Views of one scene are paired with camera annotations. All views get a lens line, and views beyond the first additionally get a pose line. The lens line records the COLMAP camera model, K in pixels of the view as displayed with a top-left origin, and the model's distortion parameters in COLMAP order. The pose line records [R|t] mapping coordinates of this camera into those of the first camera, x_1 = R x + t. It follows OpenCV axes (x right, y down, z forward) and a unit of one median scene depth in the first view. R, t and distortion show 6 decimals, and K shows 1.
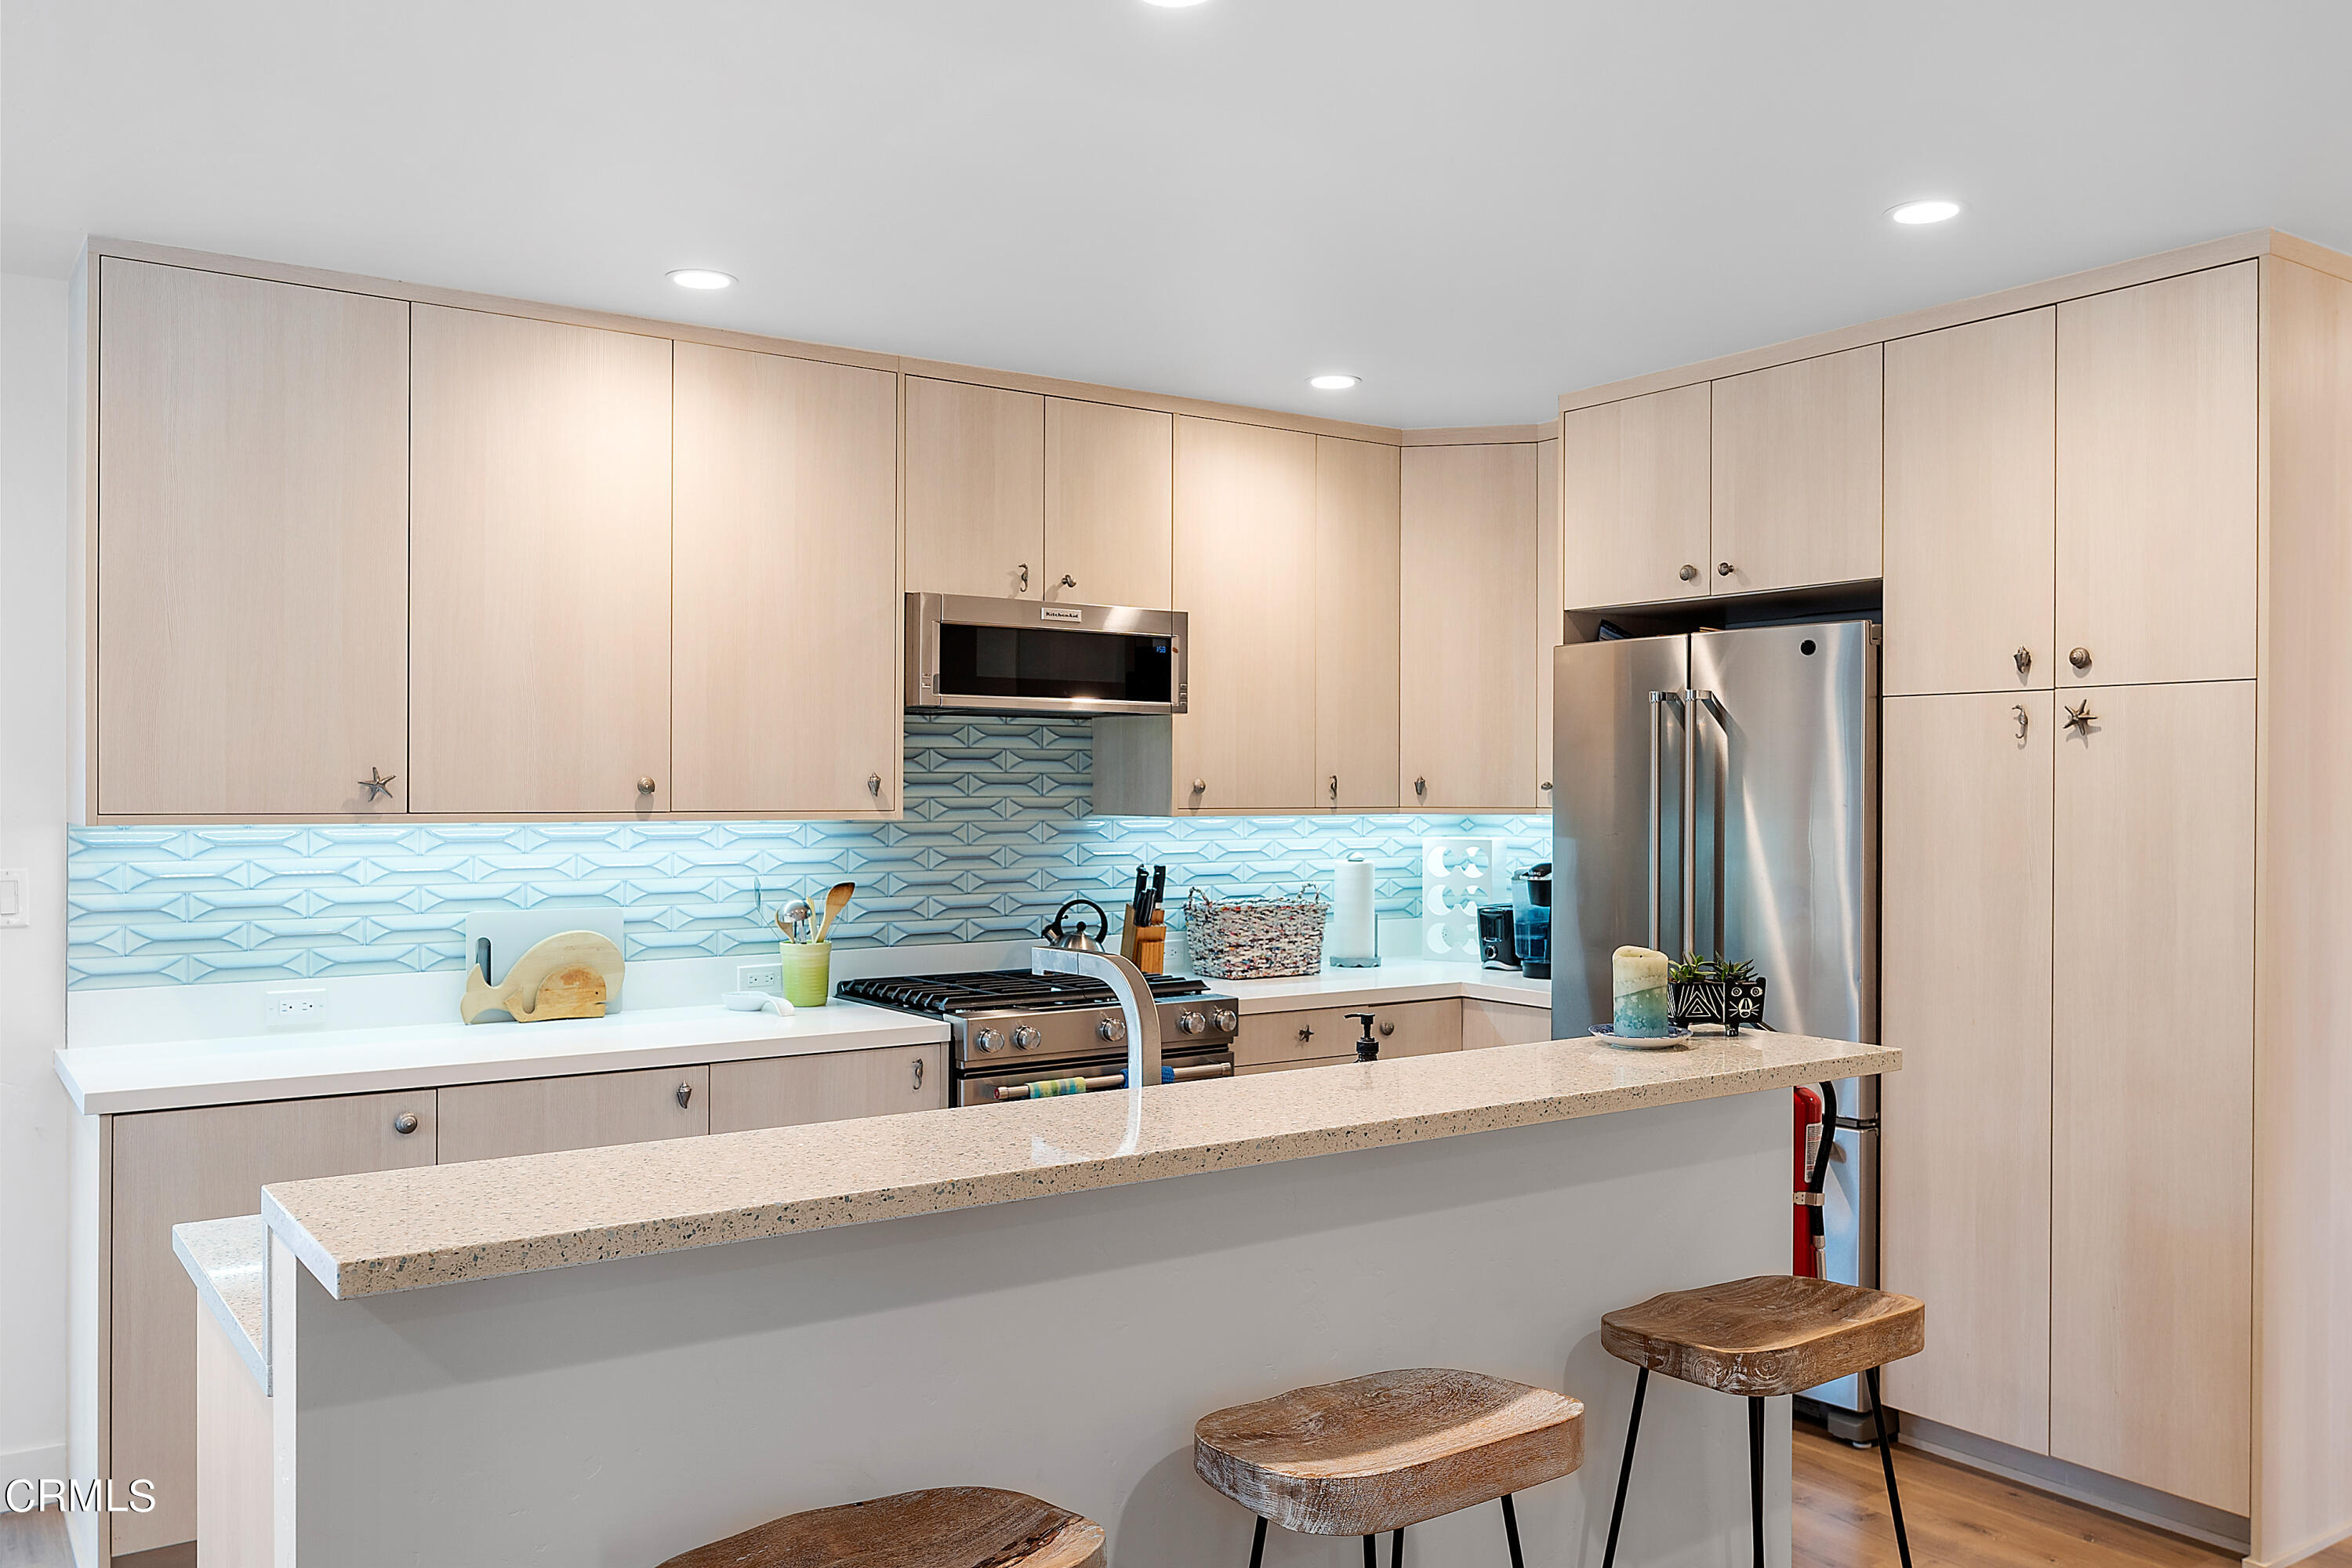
lens RADIAL K [[1829.1, 0, 1173.1], [0, 1829.1, 788.7], [0, 0, 1]] dist [-0.000302, -0.004754]
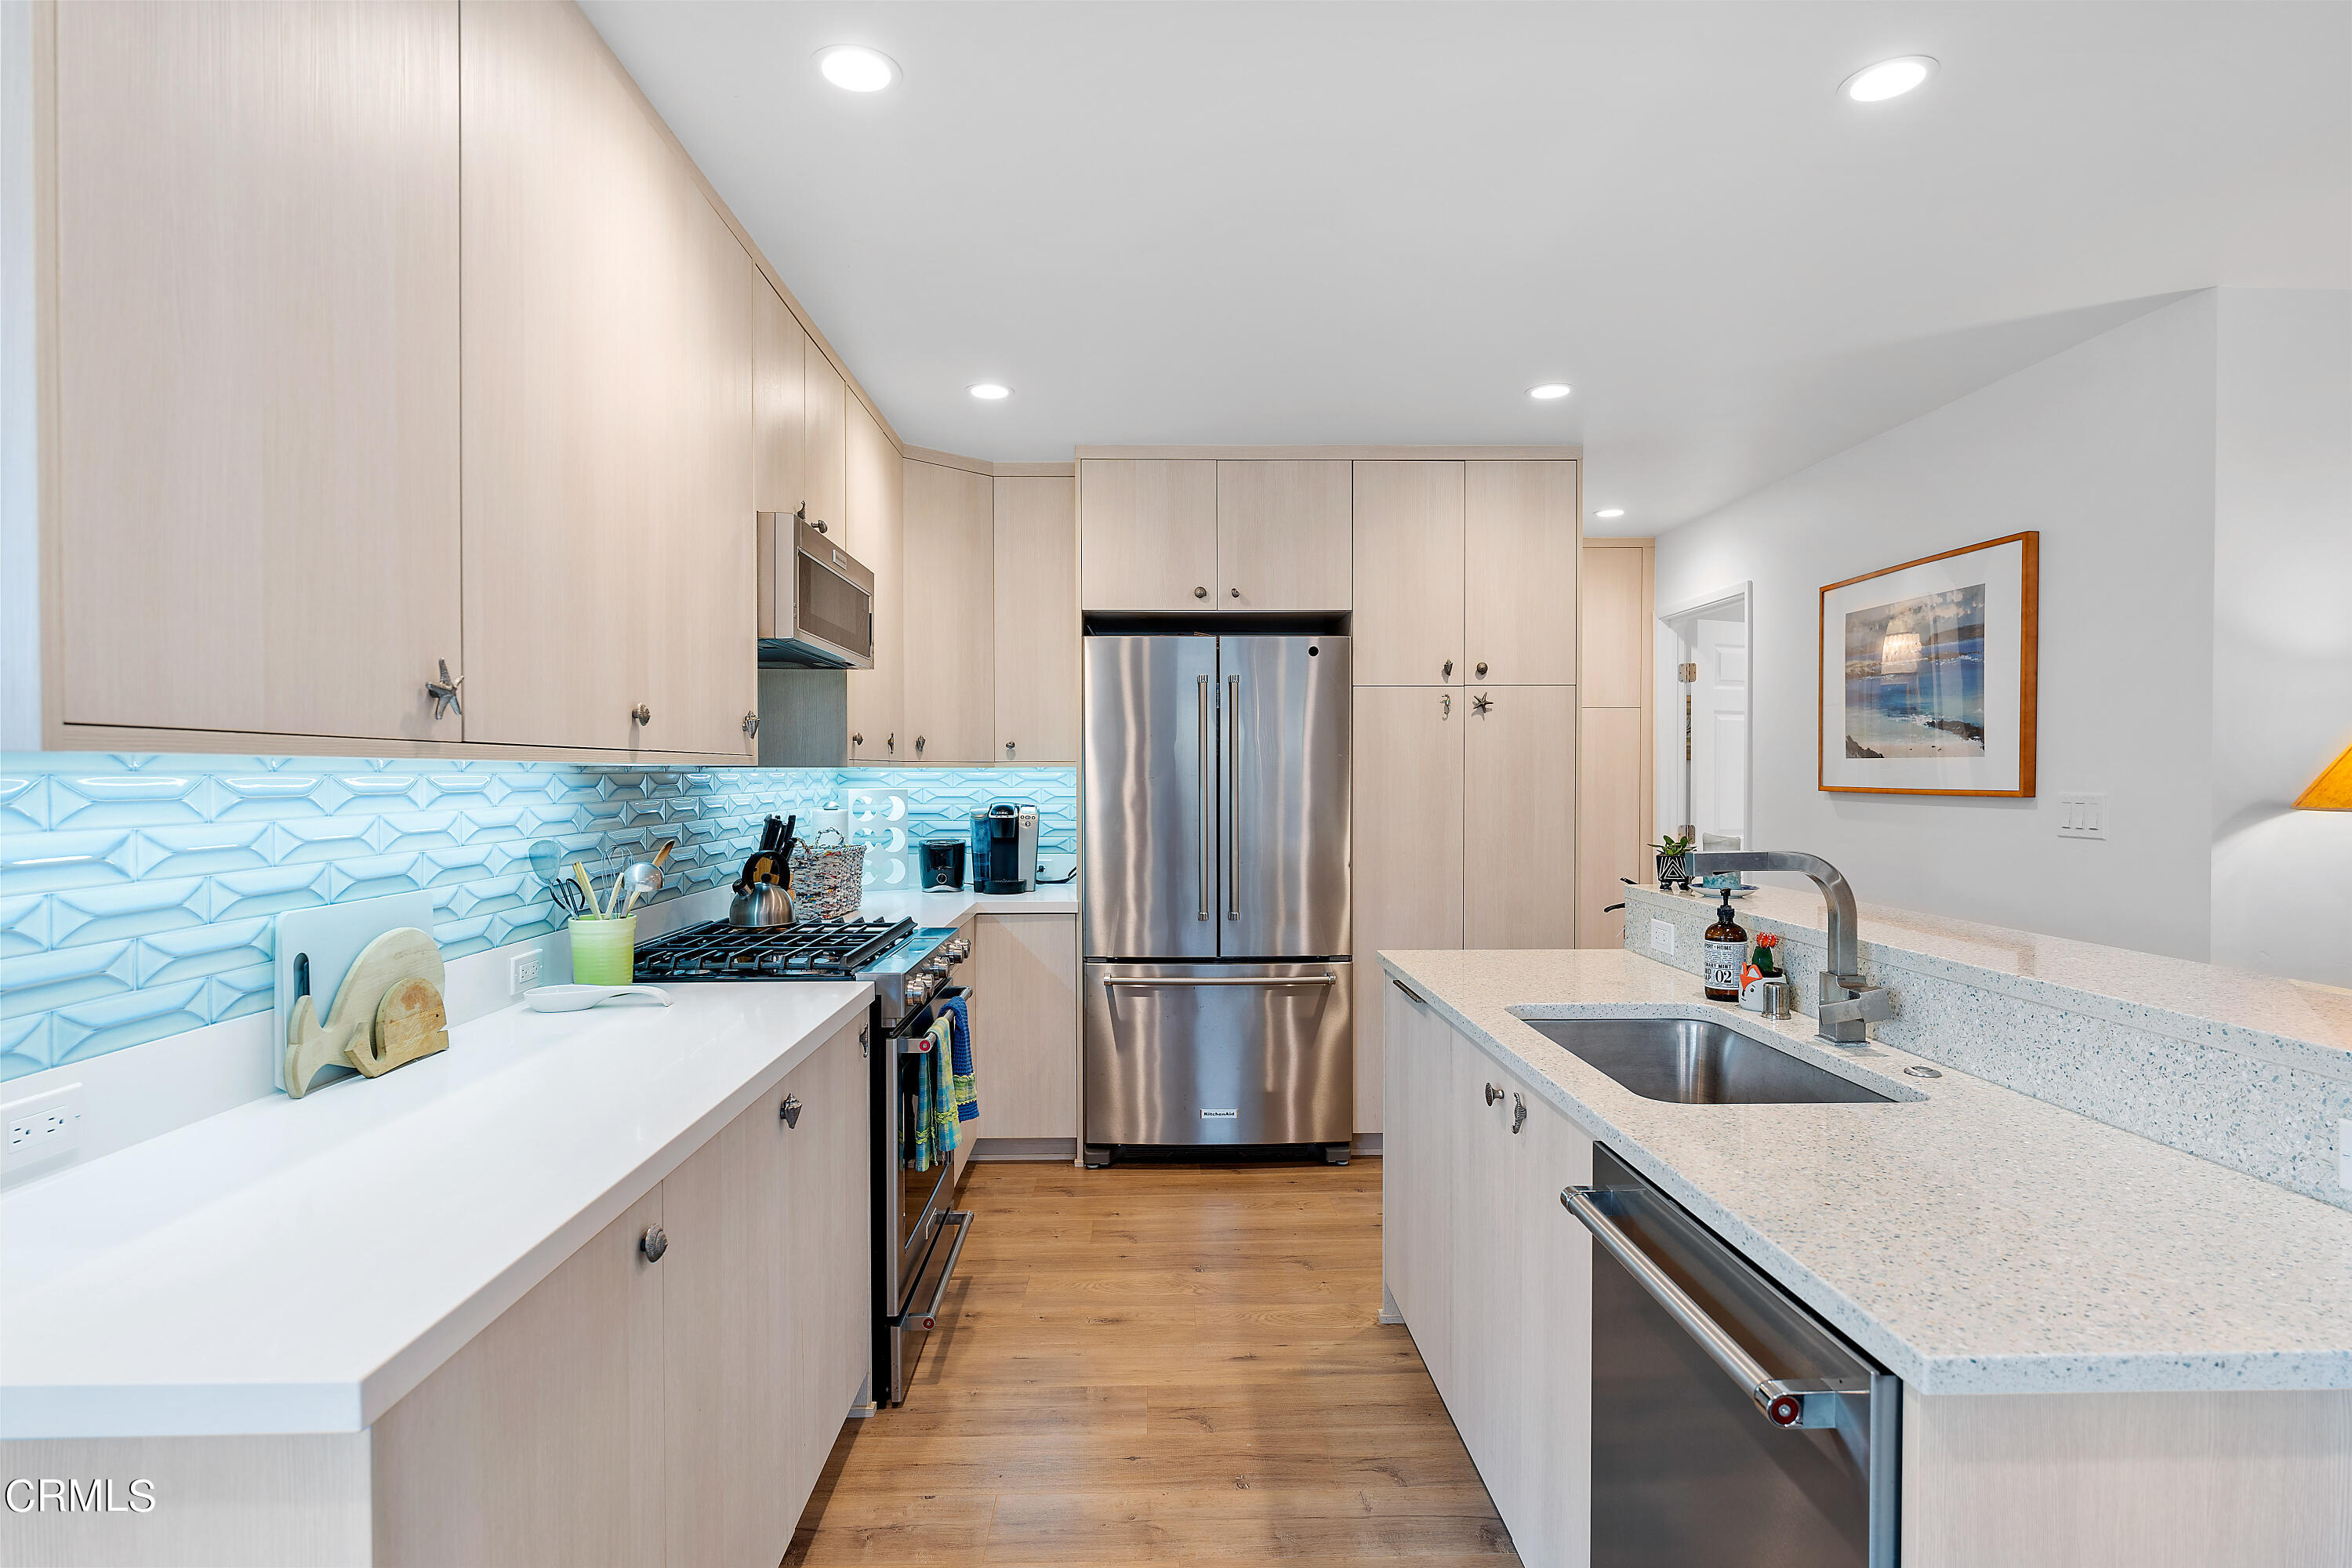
lens RADIAL K [[1213.3, 0, 1176.0], [0, 1213.3, 784.0], [0, 0, 1]] dist [-0.014862, -0.000235]
pose [[0.554372, -0.011658, 0.832187, -0.553624], [0.003540, 0.999926, 0.011650, 0.020820], [-0.832261, -0.003512, 0.554373, 0.532372]]
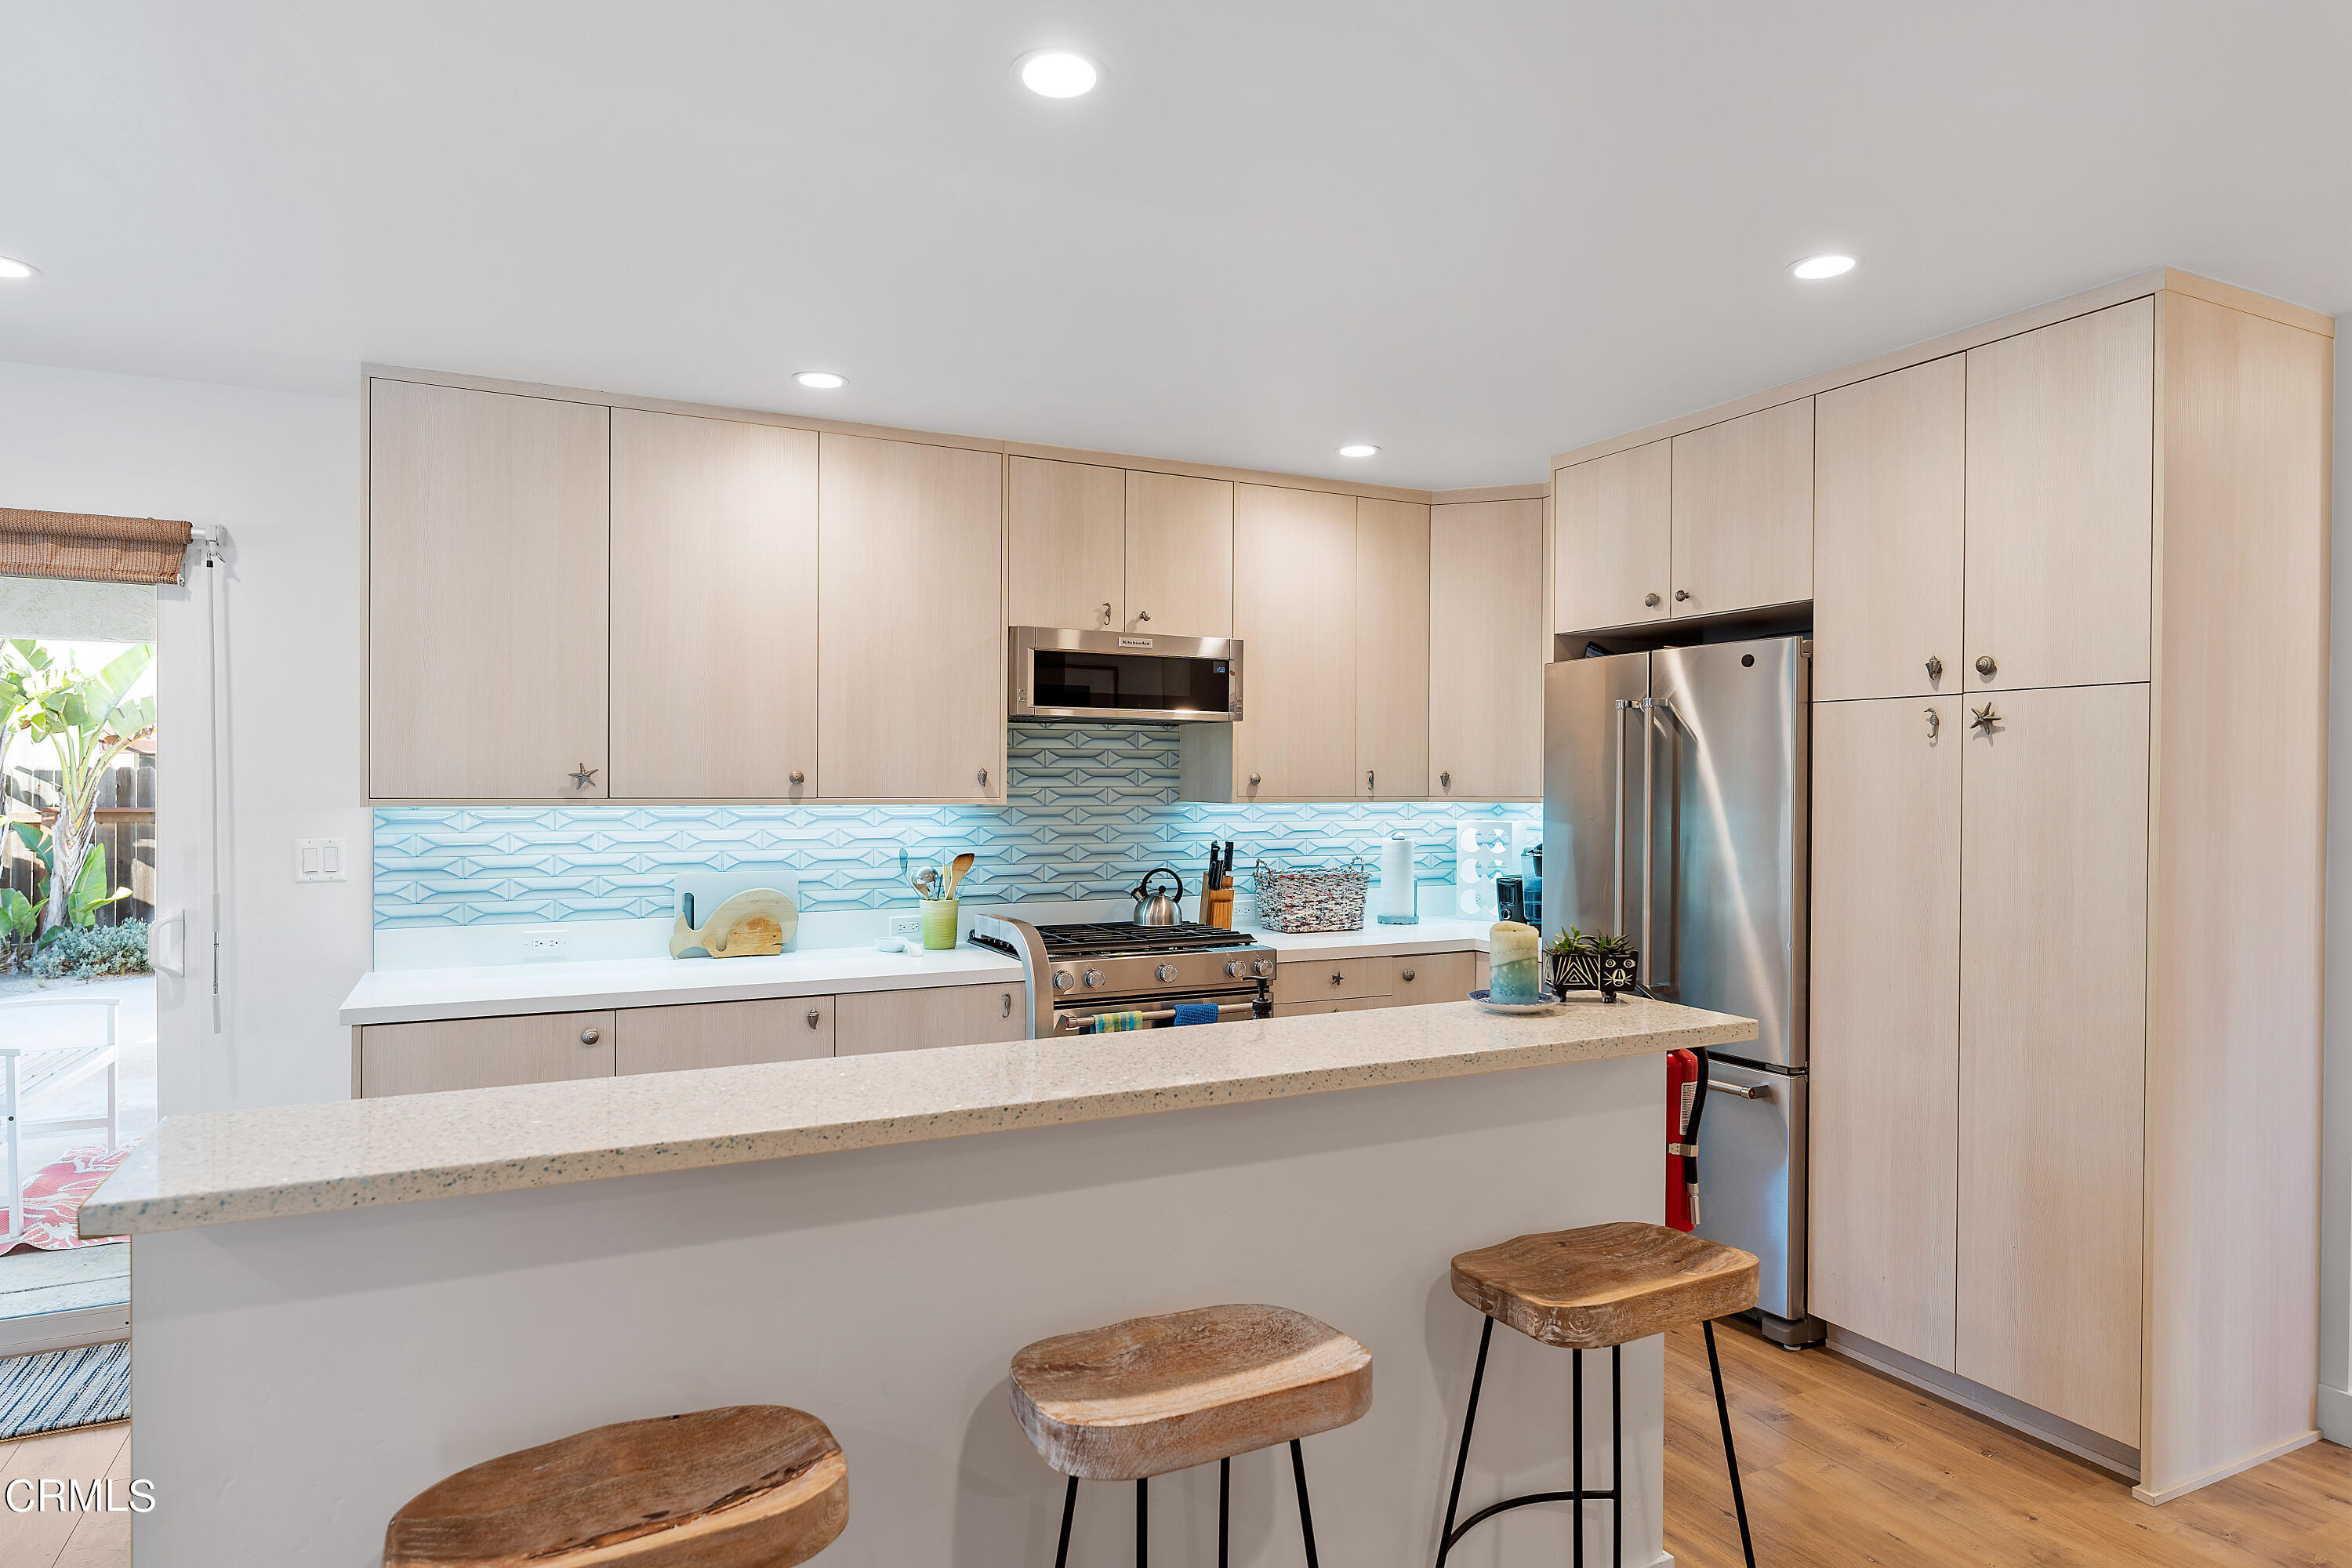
lens RADIAL K [[1329.8, 0, 1172.9], [0, 1329.8, 787.6], [0, 0, 1]] dist [-0.001021, -0.000426]
pose [[0.988864, 0.002725, -0.148799, 0.110575], [-0.002009, 0.999986, 0.004966, 0.000244], [0.148811, -0.004612, 0.988855, 0.106693]]
